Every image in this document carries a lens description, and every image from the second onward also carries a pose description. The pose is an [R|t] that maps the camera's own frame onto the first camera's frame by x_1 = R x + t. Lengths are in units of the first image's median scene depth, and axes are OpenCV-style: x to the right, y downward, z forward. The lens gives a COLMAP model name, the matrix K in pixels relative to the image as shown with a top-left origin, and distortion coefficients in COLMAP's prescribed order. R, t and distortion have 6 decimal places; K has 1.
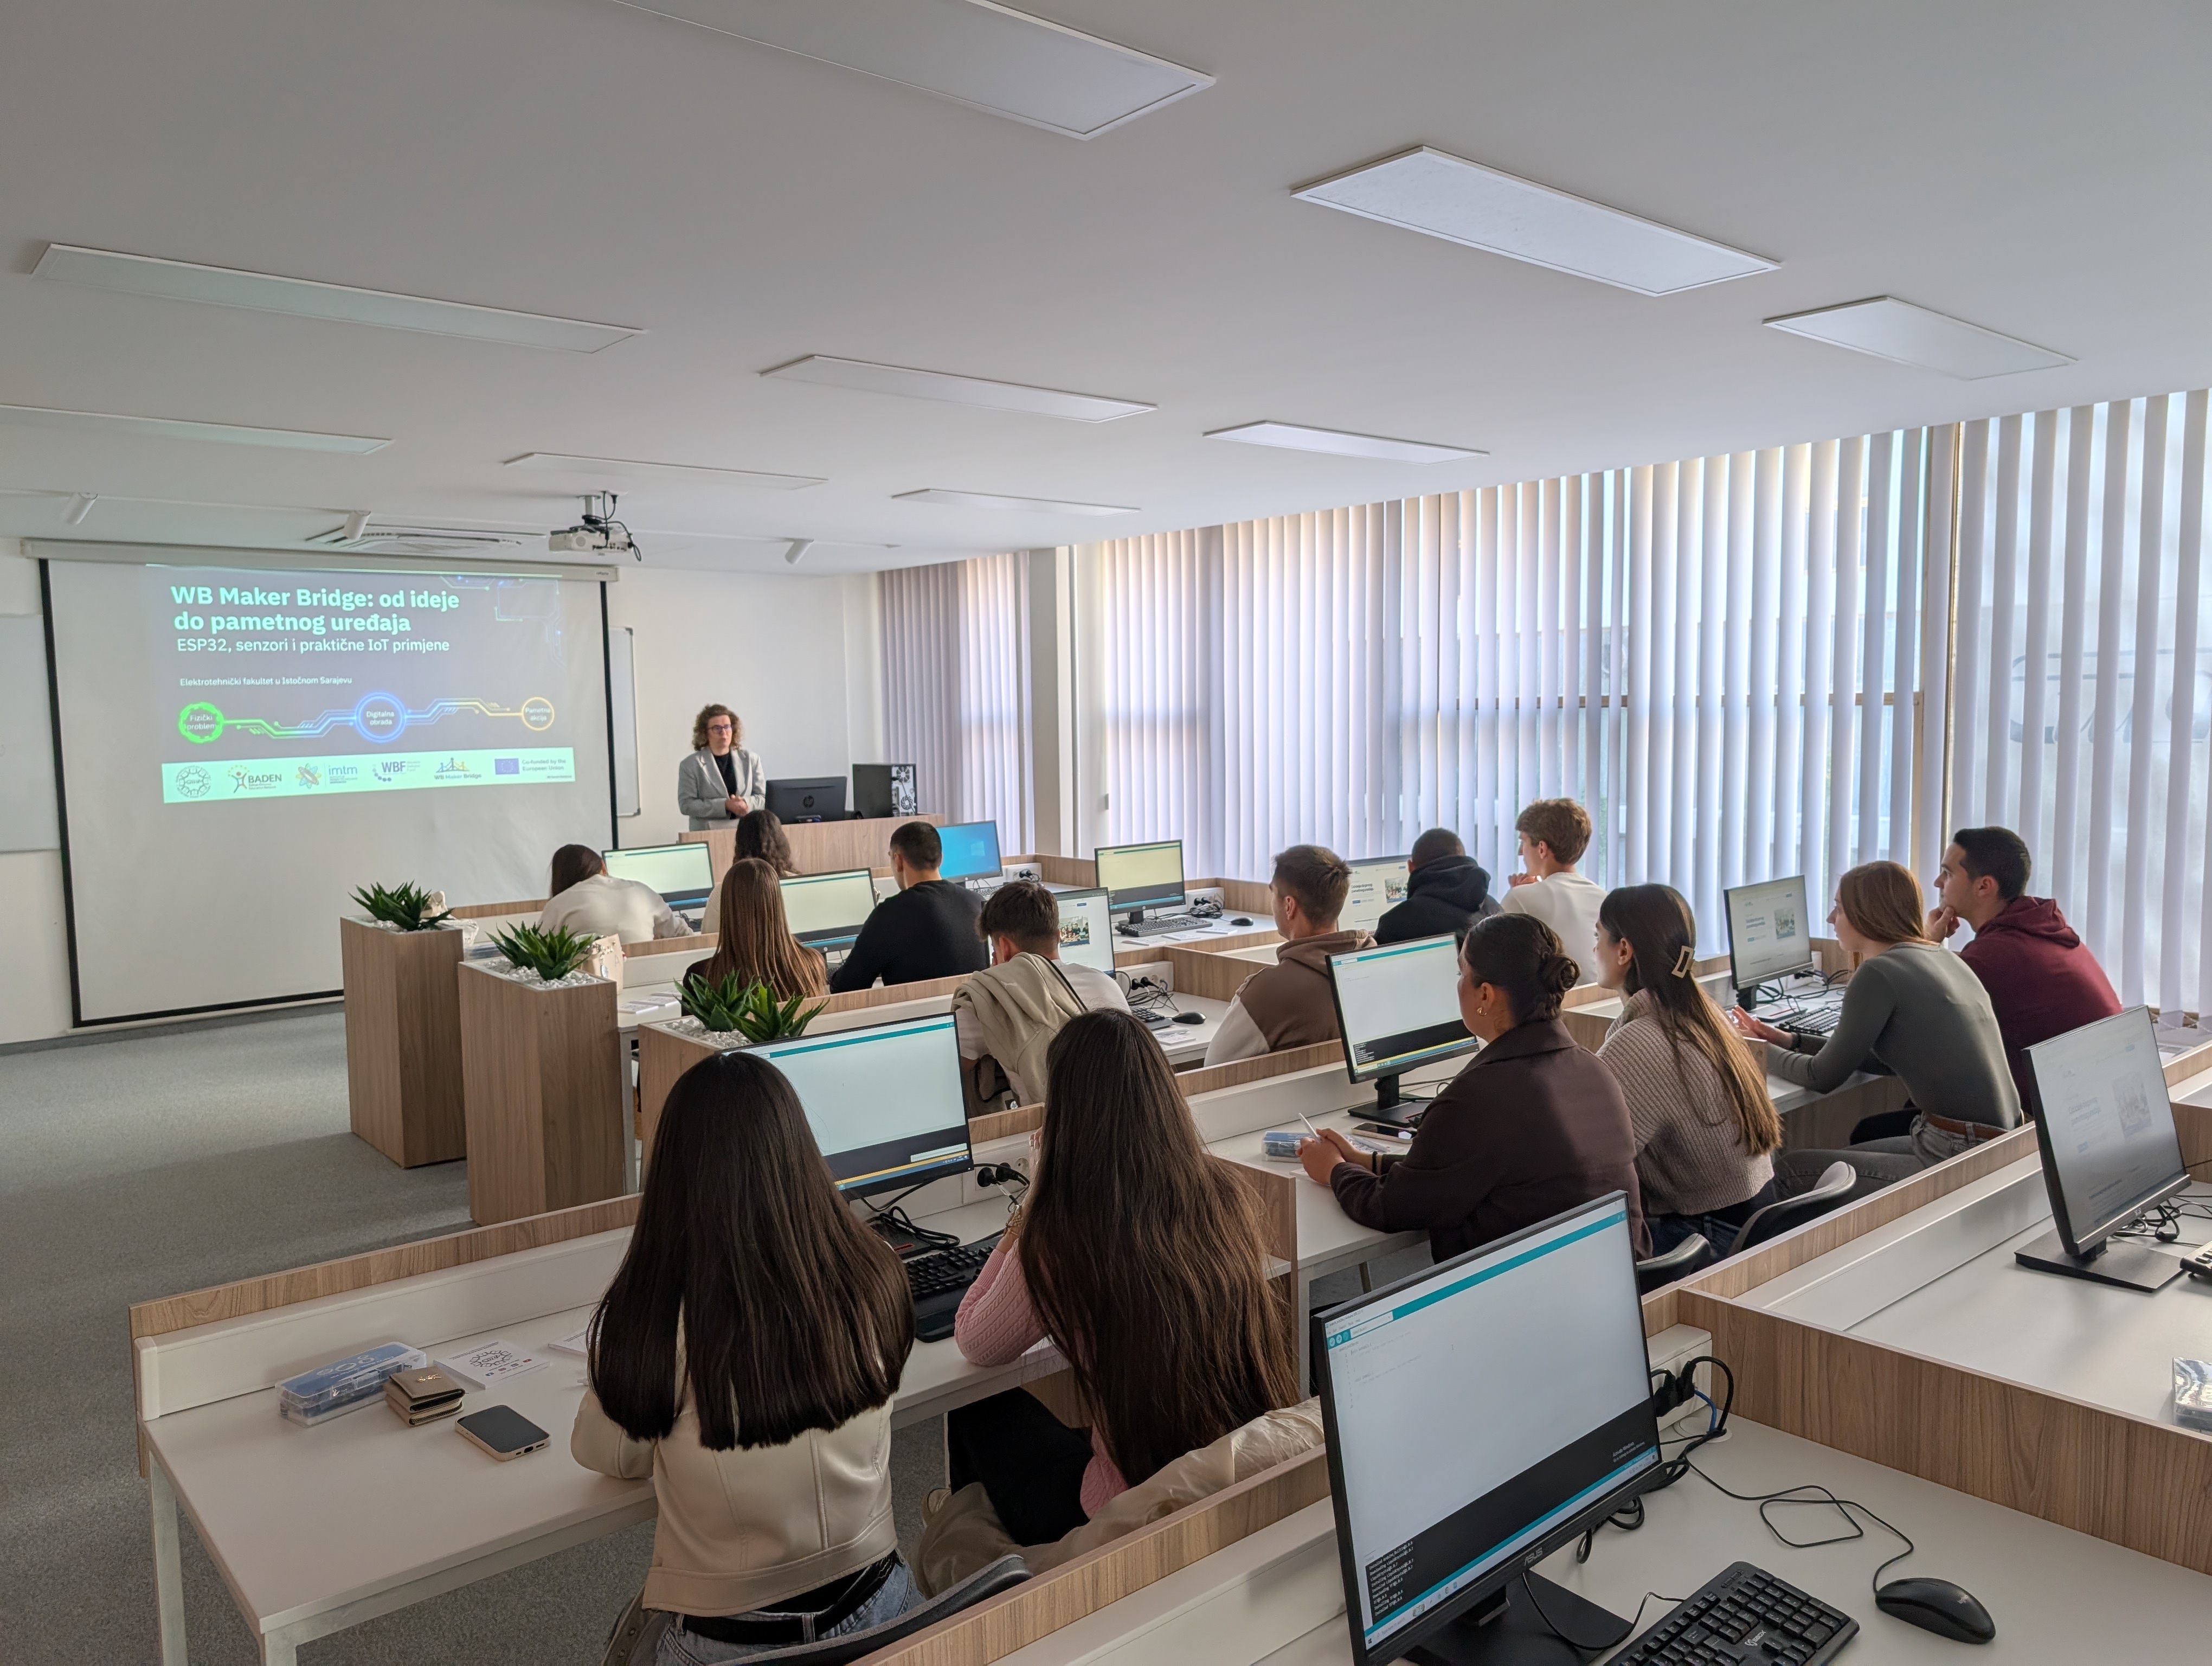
lens RADIAL K [[1607.9, 0, 1106.0], [0, 1607.9, 833.0], [0, 0, 1]] dist [0.027447, -0.004957]
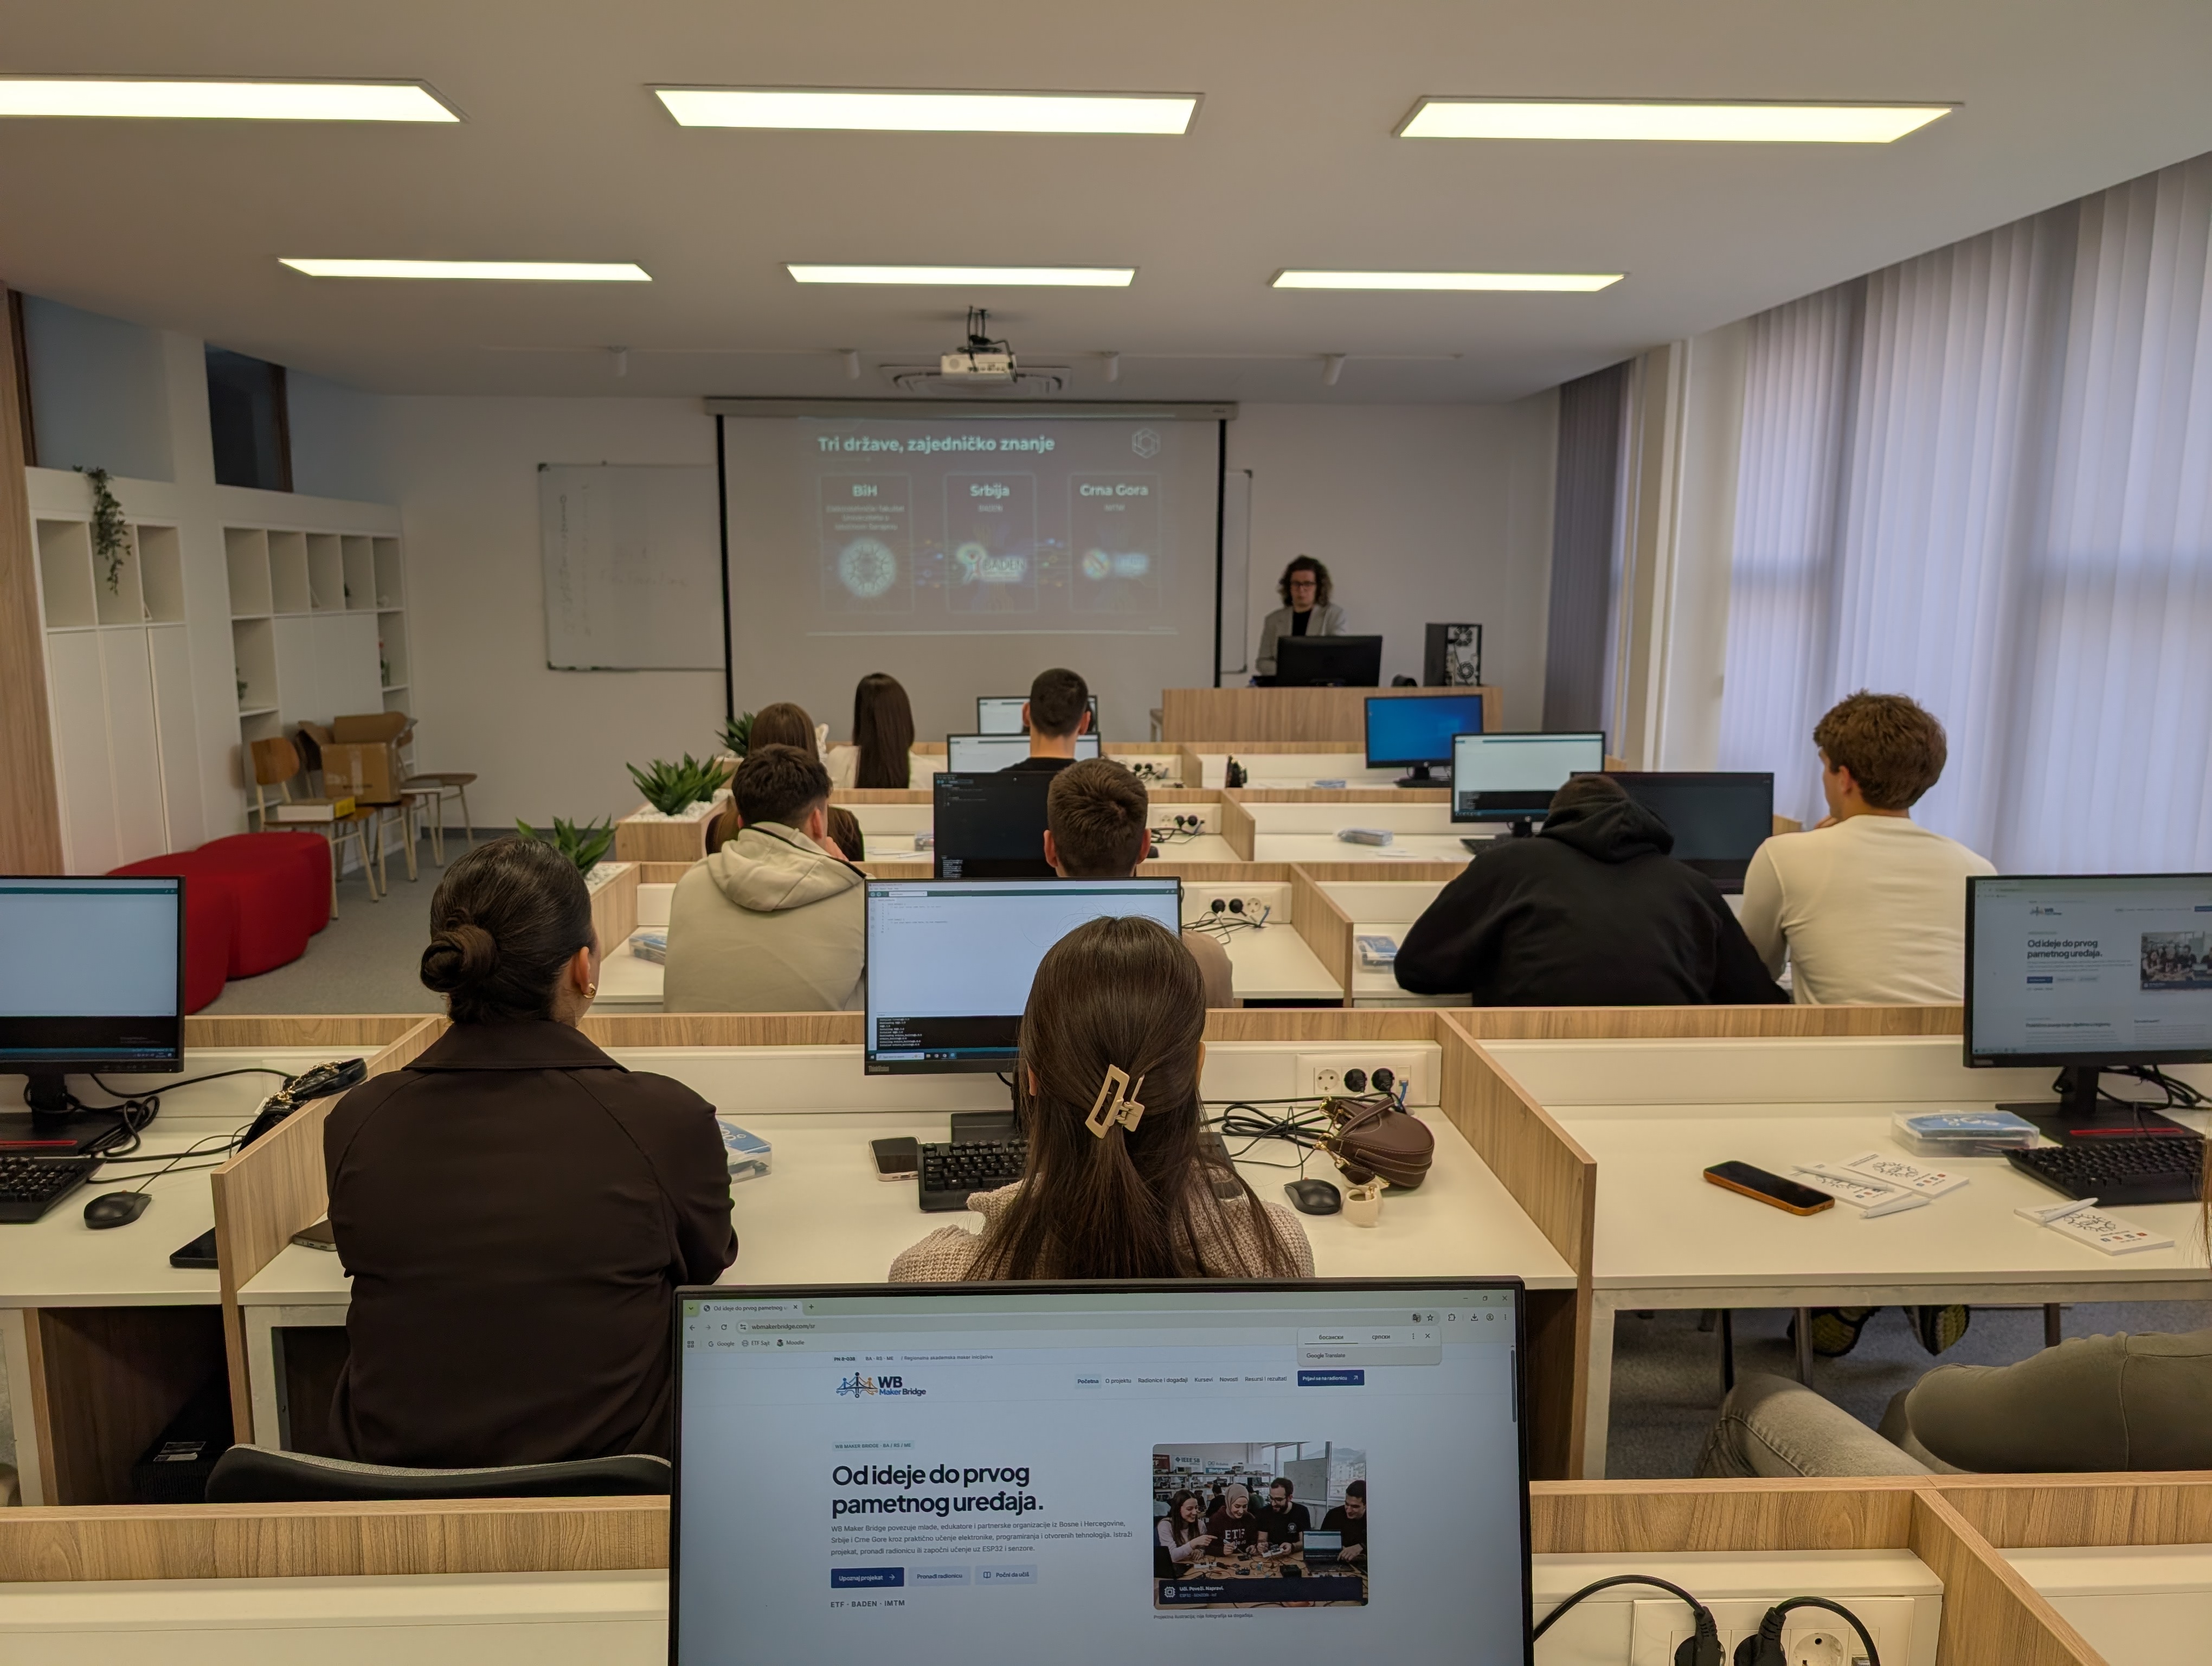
lens RADIAL K [[1607.1, 0, 1106.0], [0, 1607.1, 833.0], [0, 0, 1]] dist [0.050125, 0.001891]
pose [[0.787949, 0.114515, -0.604998, 0.251746], [-0.066616, 0.992641, 0.101128, -0.007234], [0.612126, -0.039381, 0.789779, 0.217027]]
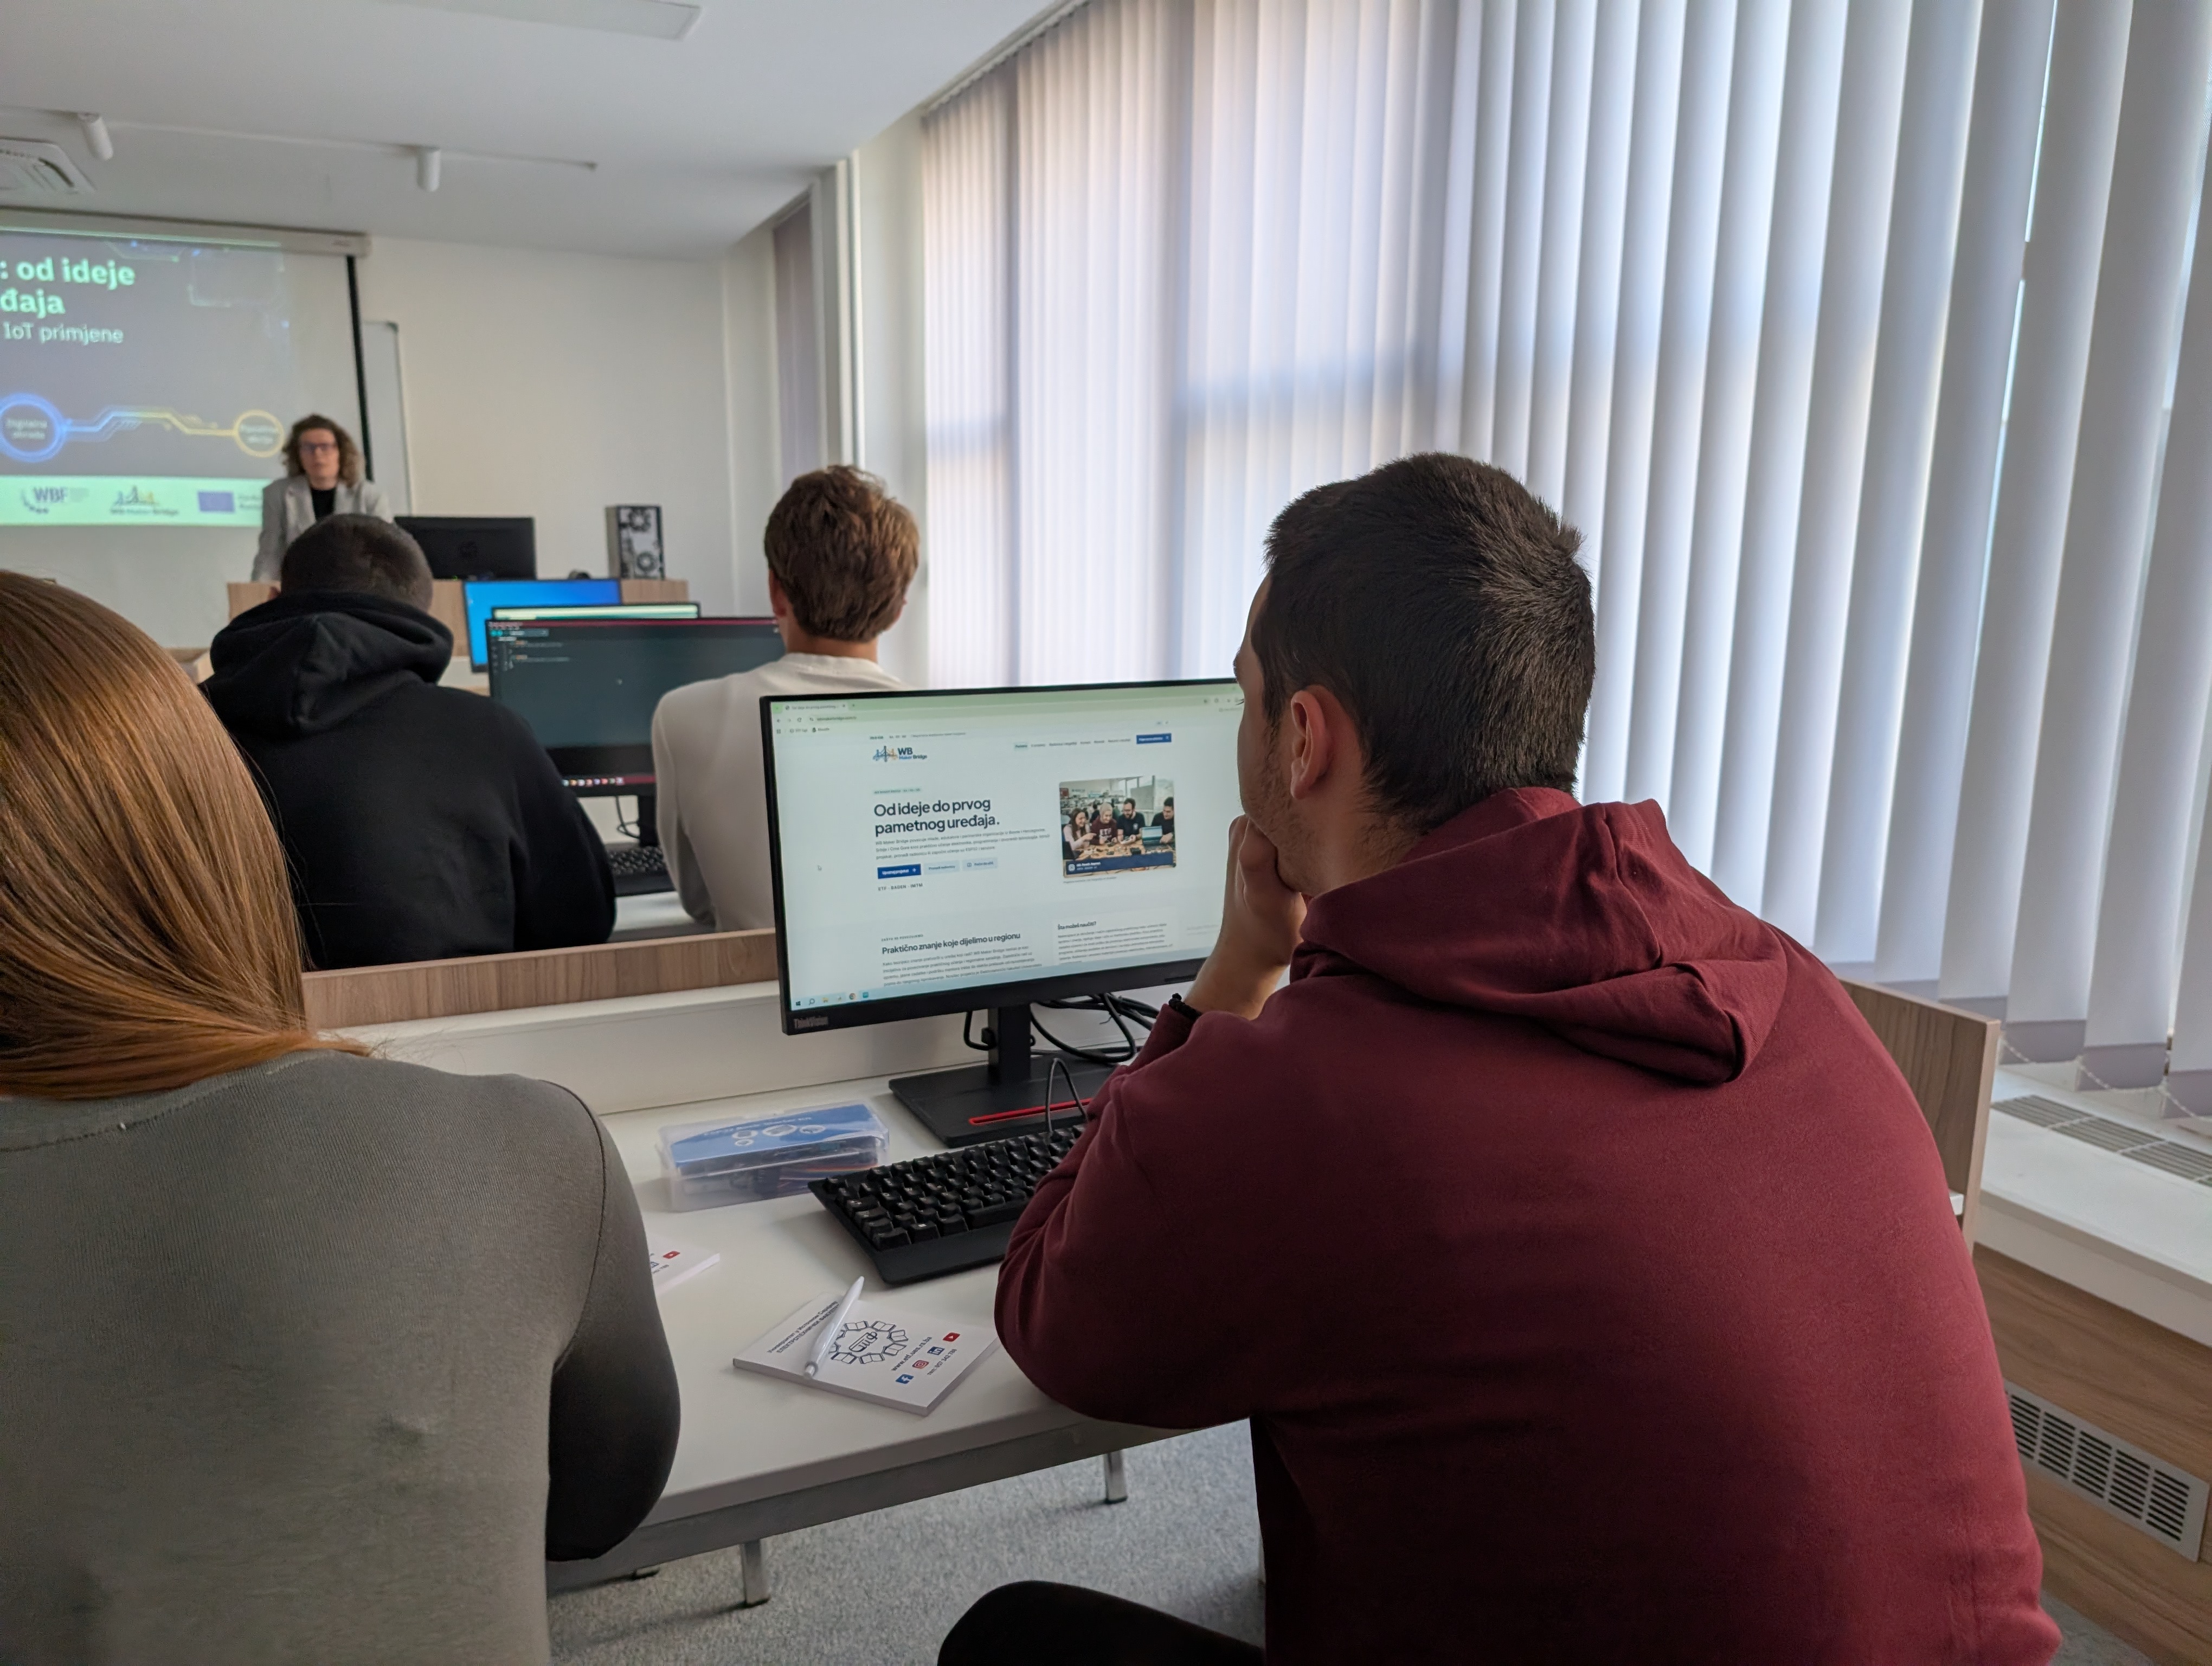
lens RADIAL K [[1607.9, 0, 1106.0], [0, 1607.9, 833.0], [0, 0, 1]] dist [0.027447, -0.004957]
pose [[0.955414, 0.073138, -0.286068, 0.277104], [-0.043485, 0.993125, 0.108680, 0.013456], [0.292050, -0.091395, 0.952026, 0.390652]]
